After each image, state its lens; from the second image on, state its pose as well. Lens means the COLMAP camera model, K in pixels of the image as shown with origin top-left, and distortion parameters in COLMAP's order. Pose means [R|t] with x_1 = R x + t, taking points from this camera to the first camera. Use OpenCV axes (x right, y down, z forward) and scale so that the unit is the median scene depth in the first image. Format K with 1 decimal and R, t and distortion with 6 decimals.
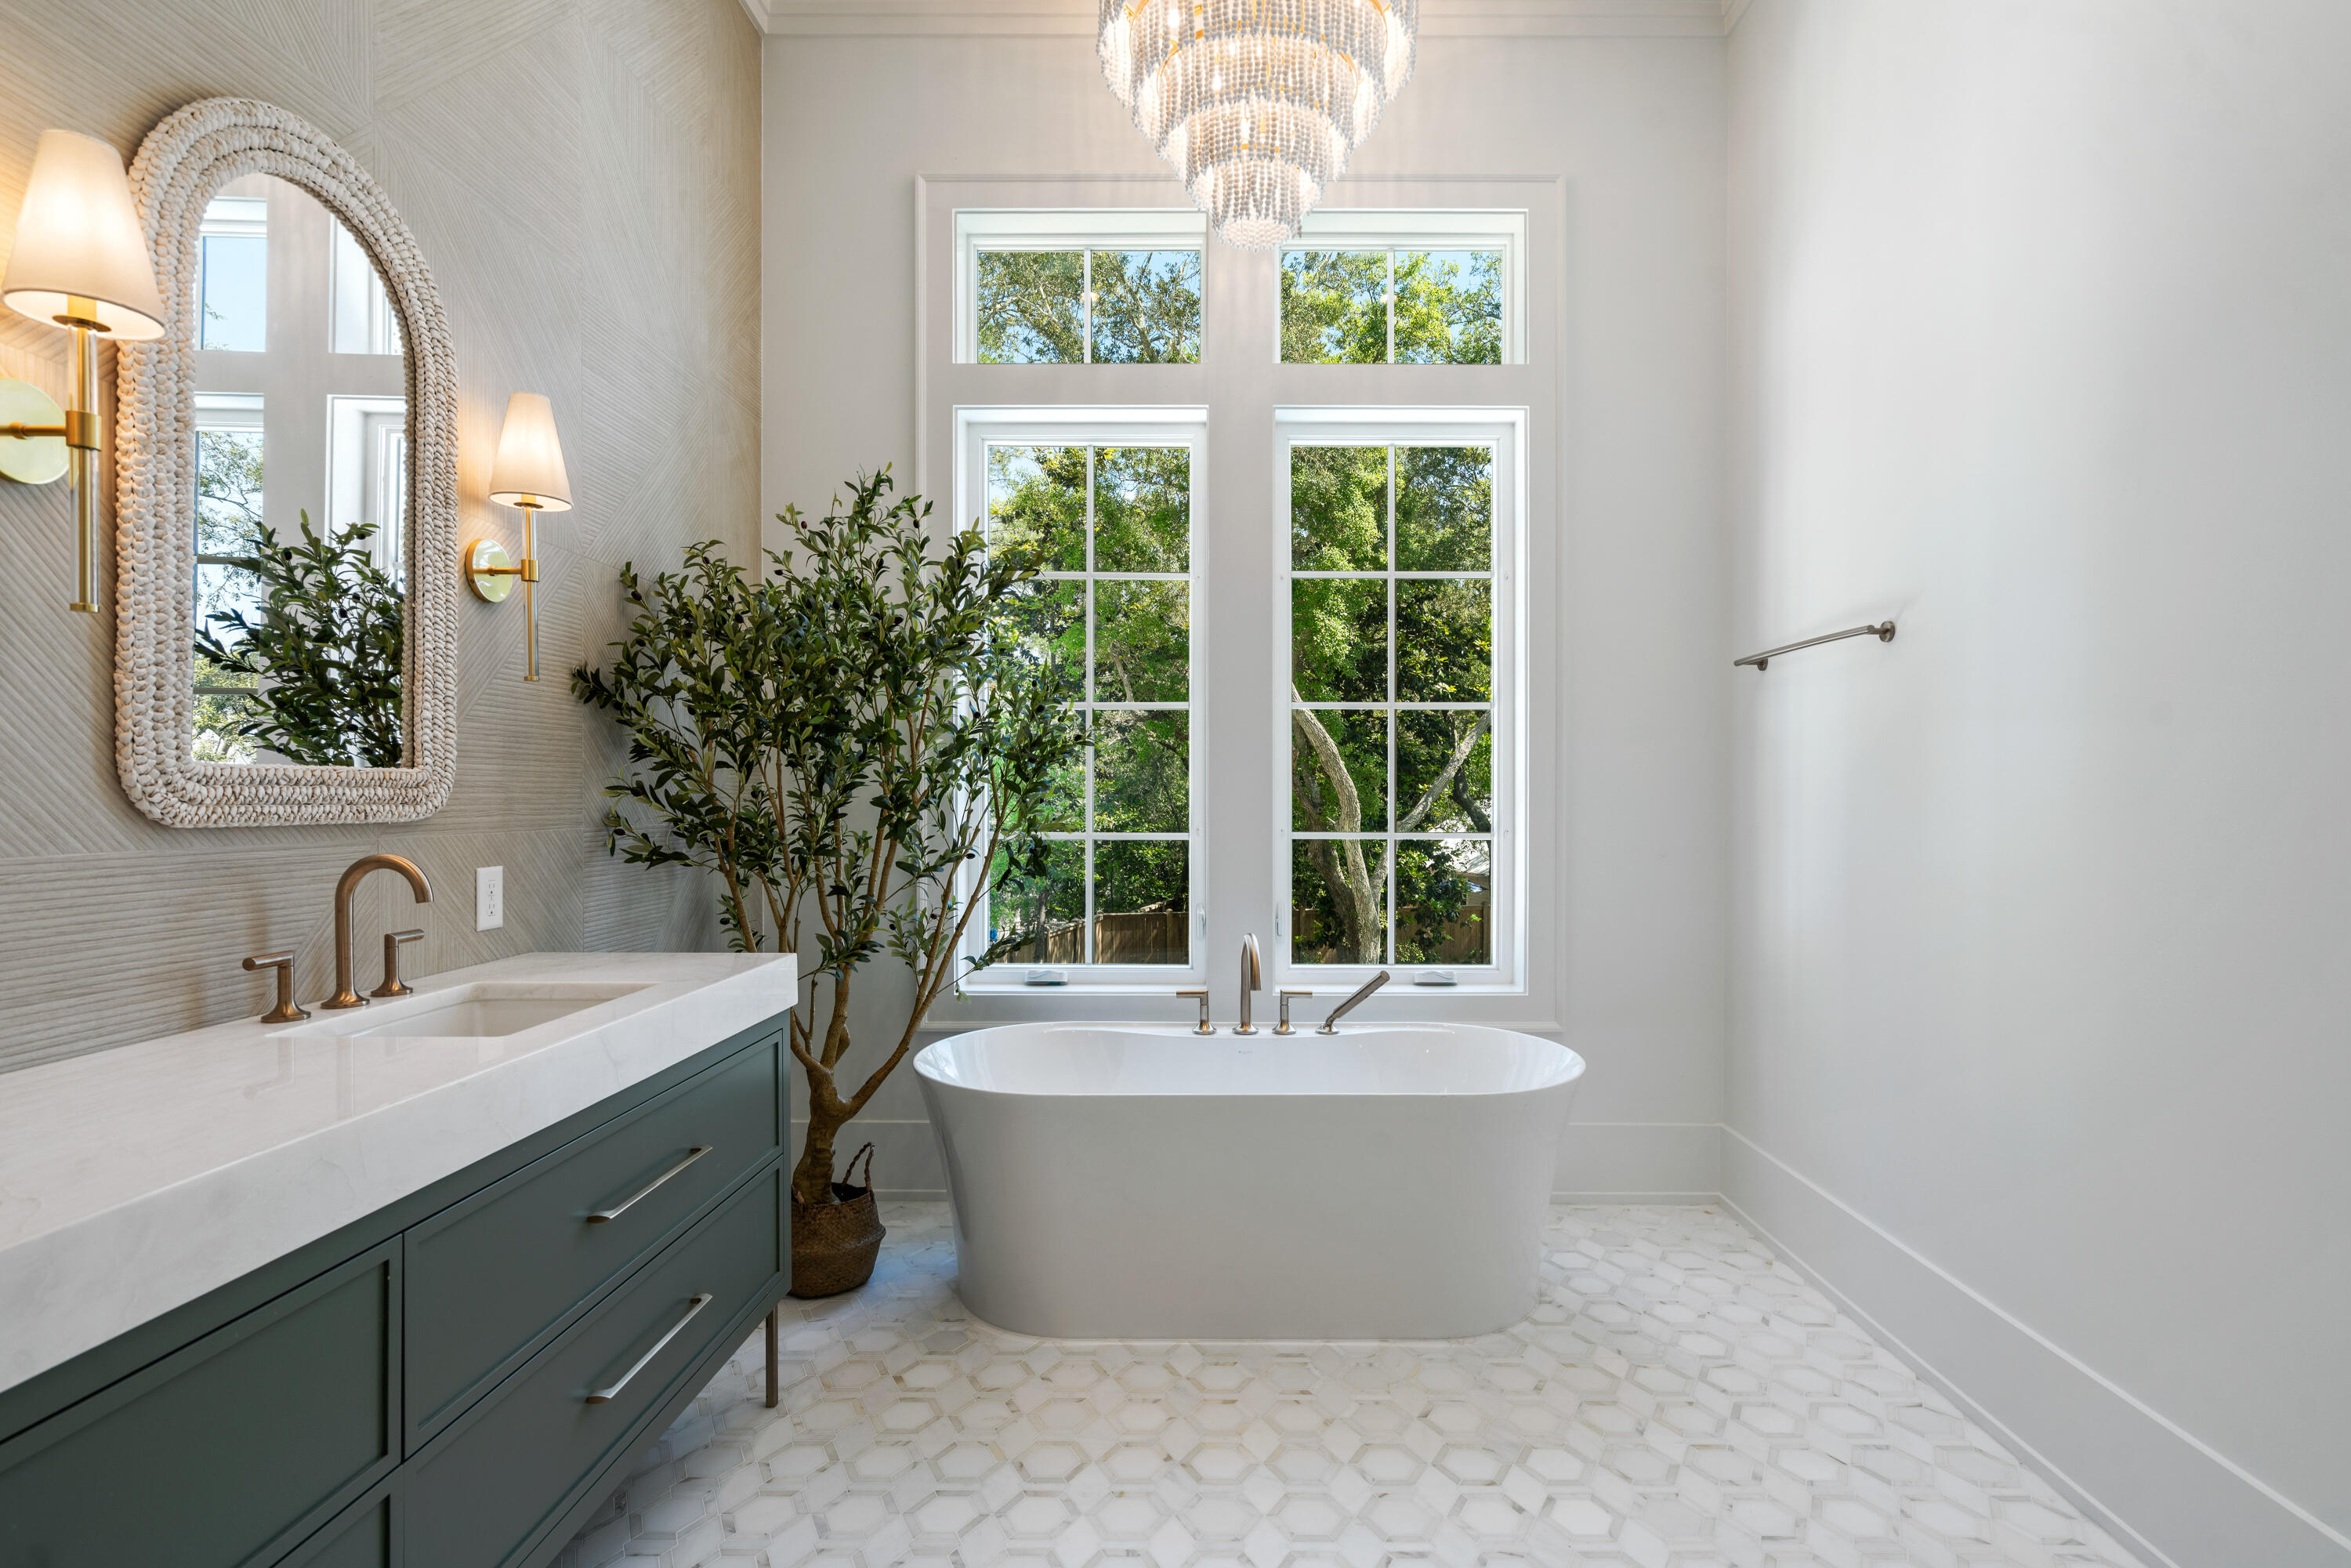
lens RADIAL K [[1127.2, 0, 1195.8], [0, 1127.2, 793.9], [0, 0, 1]] dist [0.004554, 0.000130]
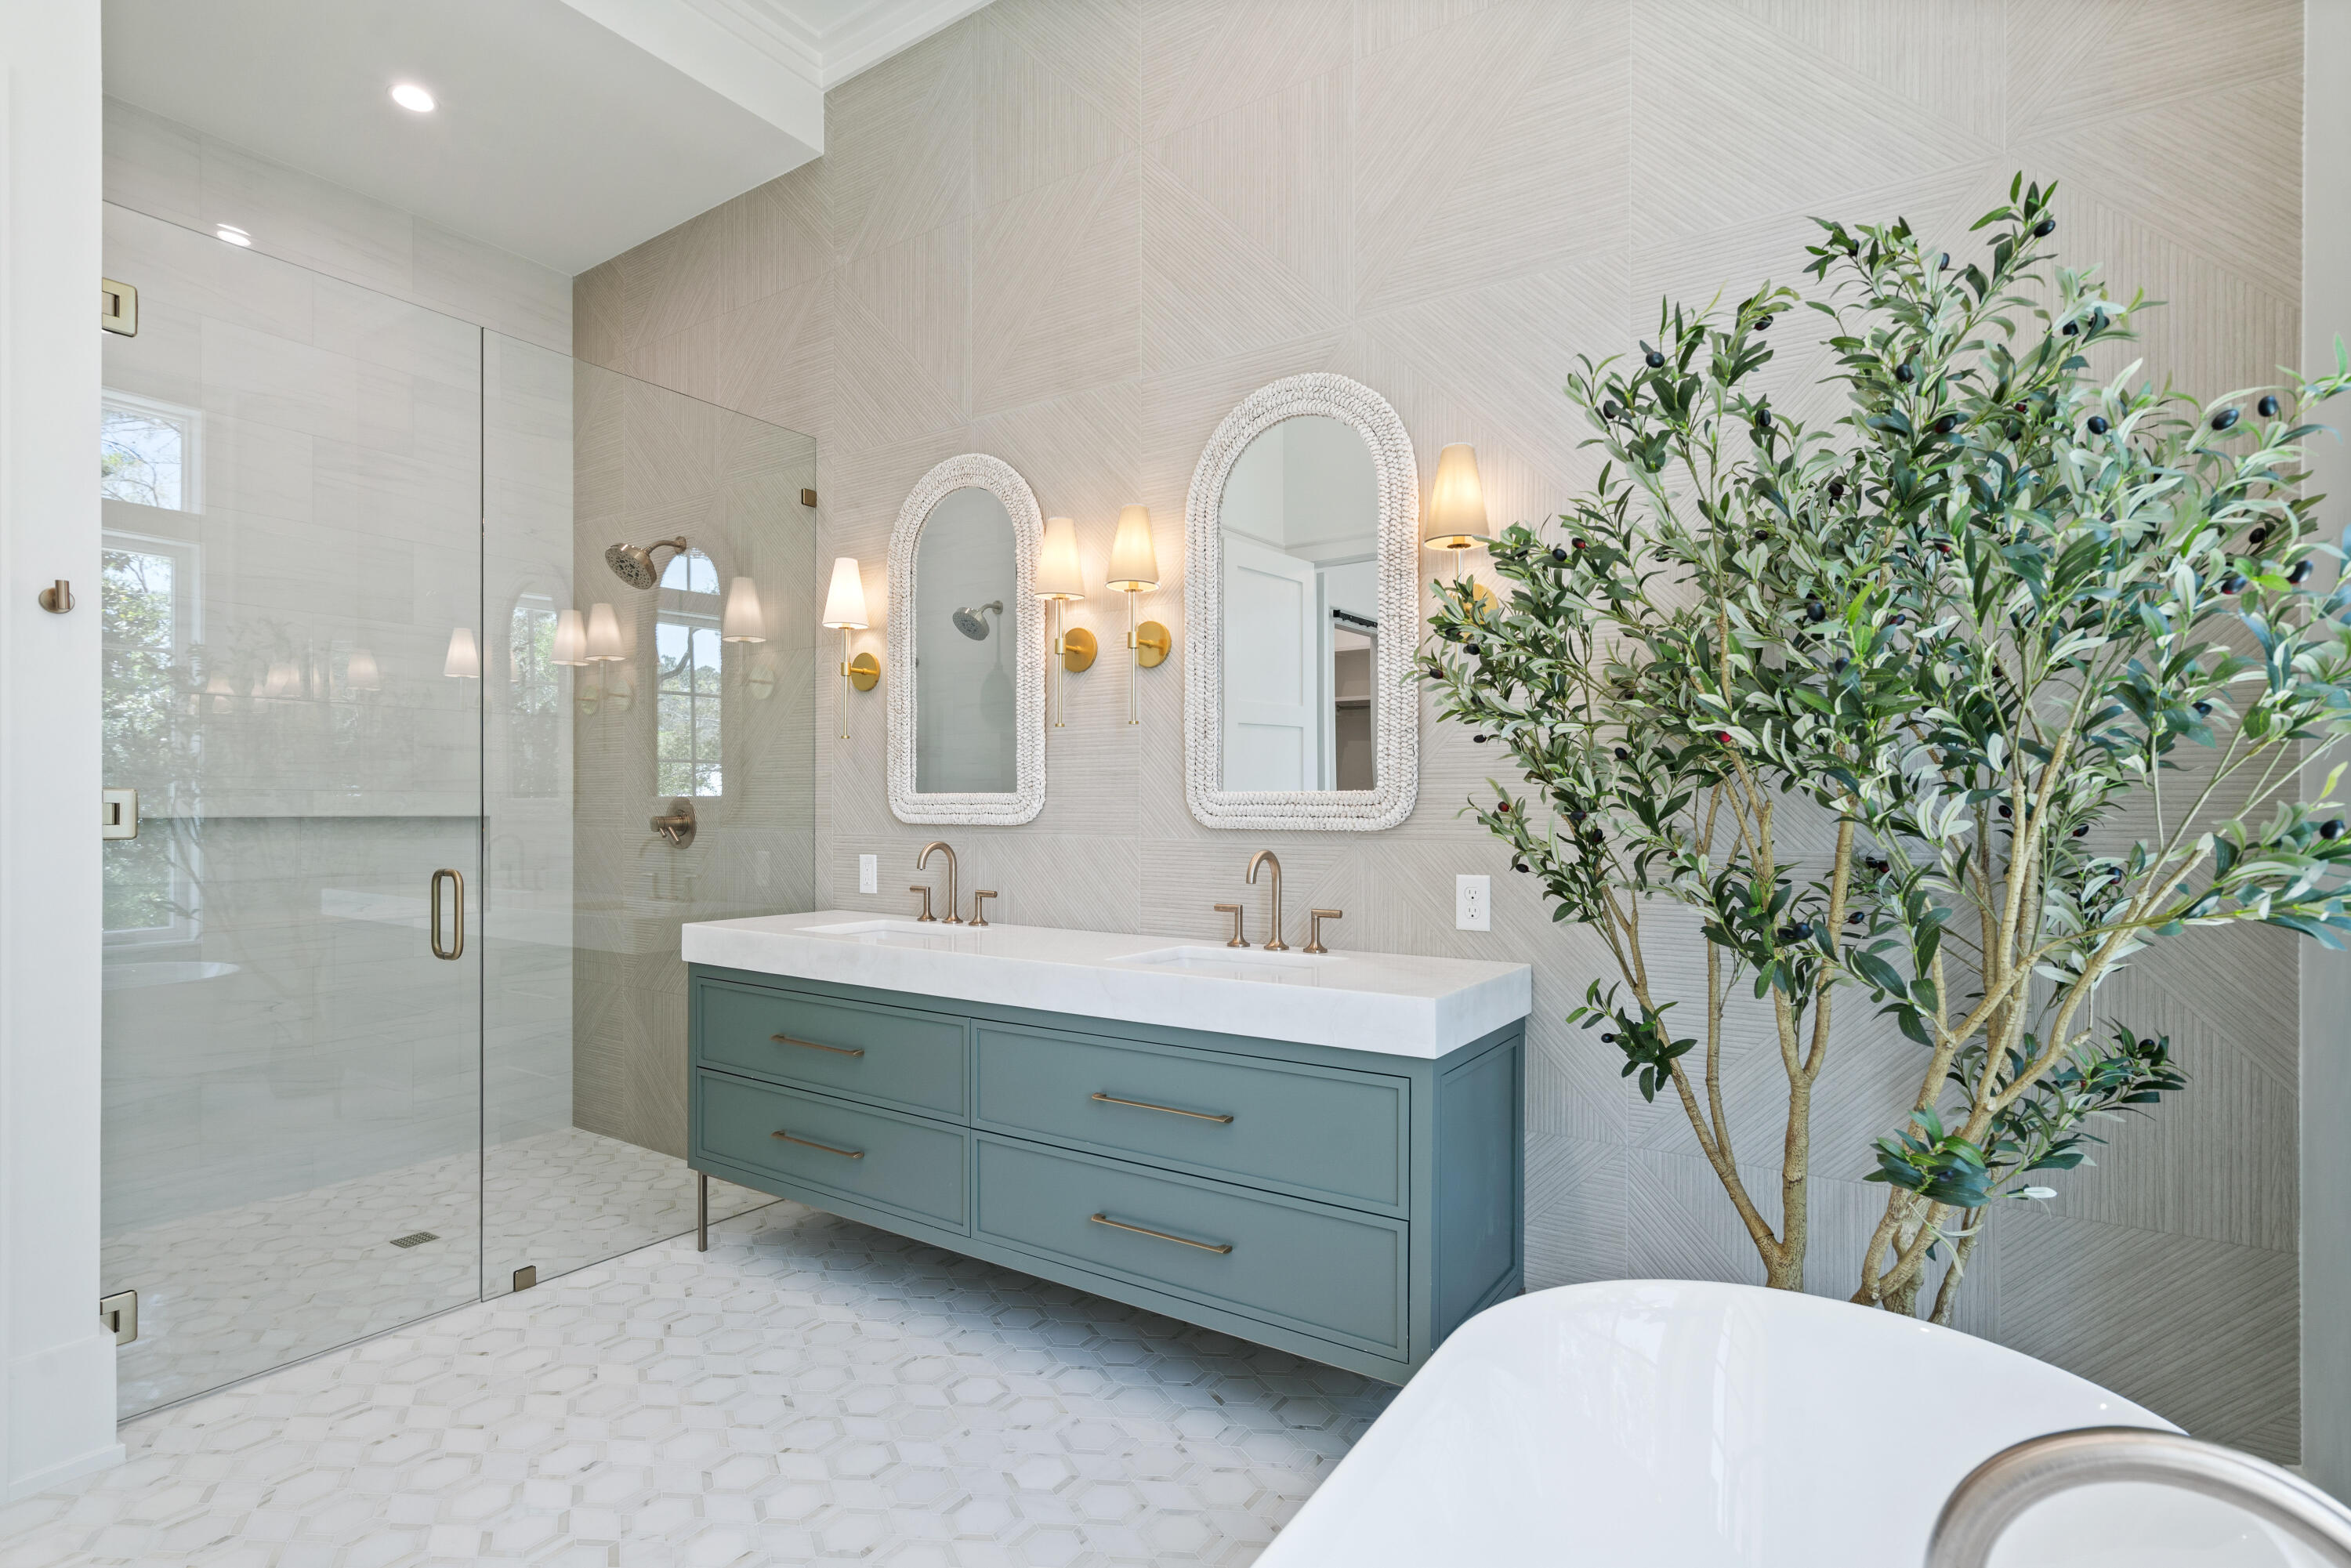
lens RADIAL K [[1136.6, 0, 1169.9], [0, 1136.6, 799.6], [0, 0, 1]] dist [0.000254, 0.001560]
pose [[-0.534608, -0.005915, -0.845079, 0.545069], [-0.000538, 0.999978, -0.006658, -0.002864], [0.845100, -0.003105, -0.534599, 1.501265]]
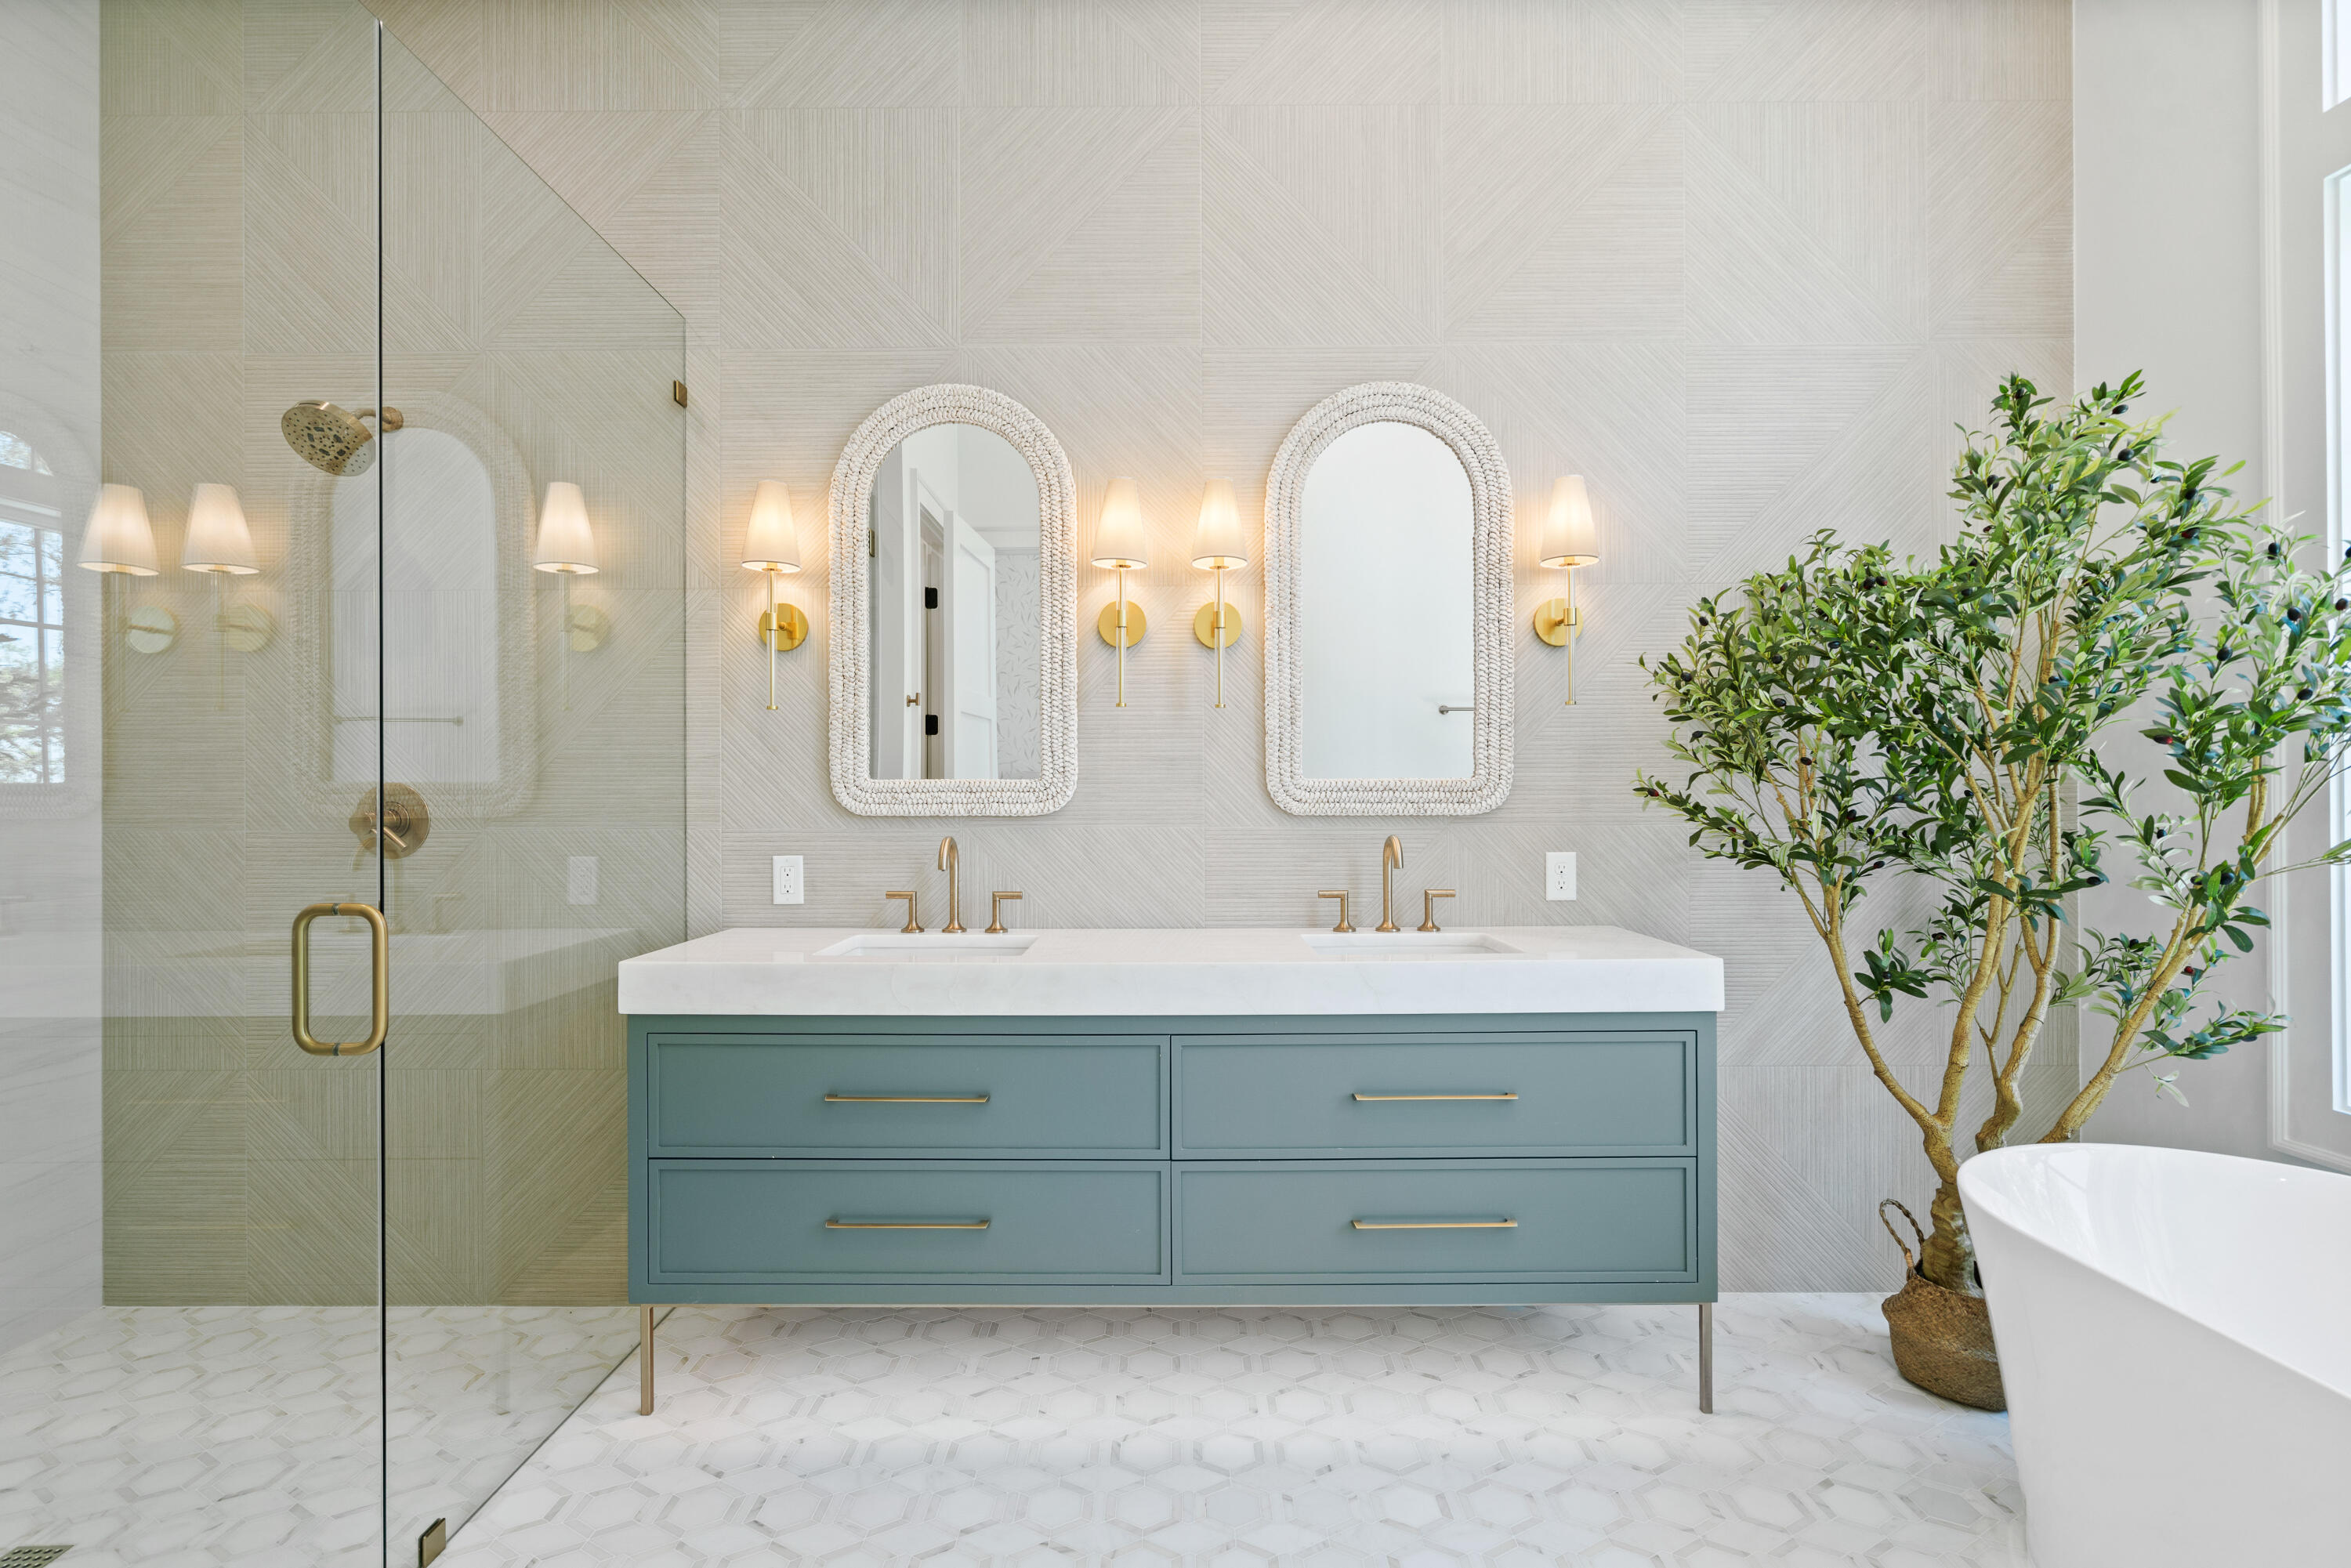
lens RADIAL K [[1063.6, 0, 1186.7], [0, 1063.6, 781.3], [0, 0, 1]] dist [-0.001453, -0.000334]
pose [[0.028232, -0.010079, -0.999551, 0.639278], [0.003576, 0.999944, -0.009982, -0.006103], [0.999595, -0.003293, 0.028266, 0.600688]]
